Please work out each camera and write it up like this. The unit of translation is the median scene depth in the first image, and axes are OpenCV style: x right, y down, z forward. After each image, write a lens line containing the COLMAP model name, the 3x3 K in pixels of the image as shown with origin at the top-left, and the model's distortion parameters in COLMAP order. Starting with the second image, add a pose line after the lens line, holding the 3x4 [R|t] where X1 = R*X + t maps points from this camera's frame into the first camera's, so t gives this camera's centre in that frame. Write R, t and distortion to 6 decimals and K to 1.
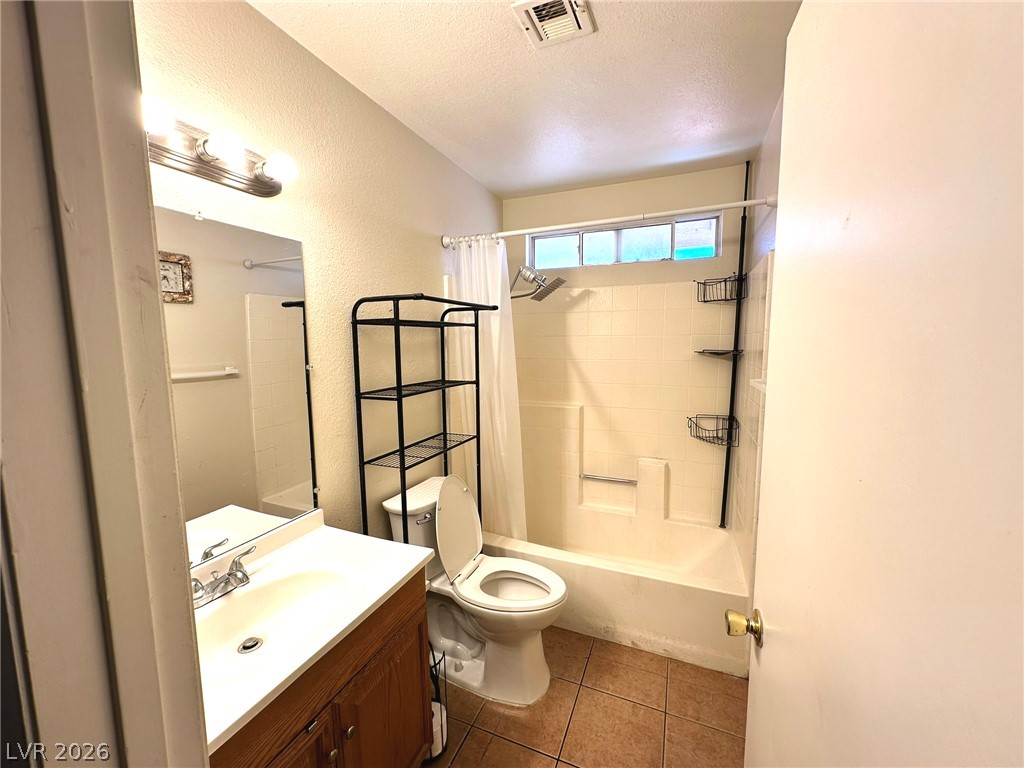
lens RADIAL K [[410.6, 0, 512.0], [0, 410.6, 383.7], [0, 0, 1]] dist [0.000000, 0.000000]
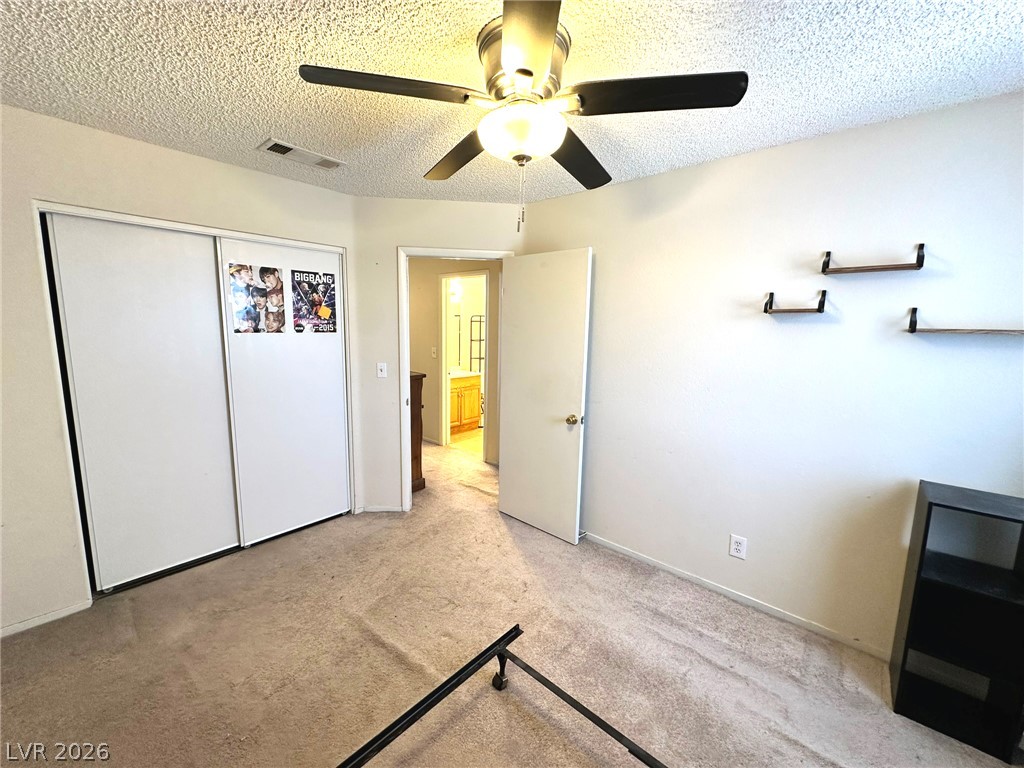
lens RADIAL K [[410.6, 0, 511.2], [0, 410.6, 383.7], [0, 0, 1]] dist [0.000000, 0.000000]
pose [[0.943245, 0.070940, -0.324432, 1.303107], [-0.060946, 0.997304, 0.040878, 0.263078], [0.326457, -0.018786, 0.945025, -2.619389]]
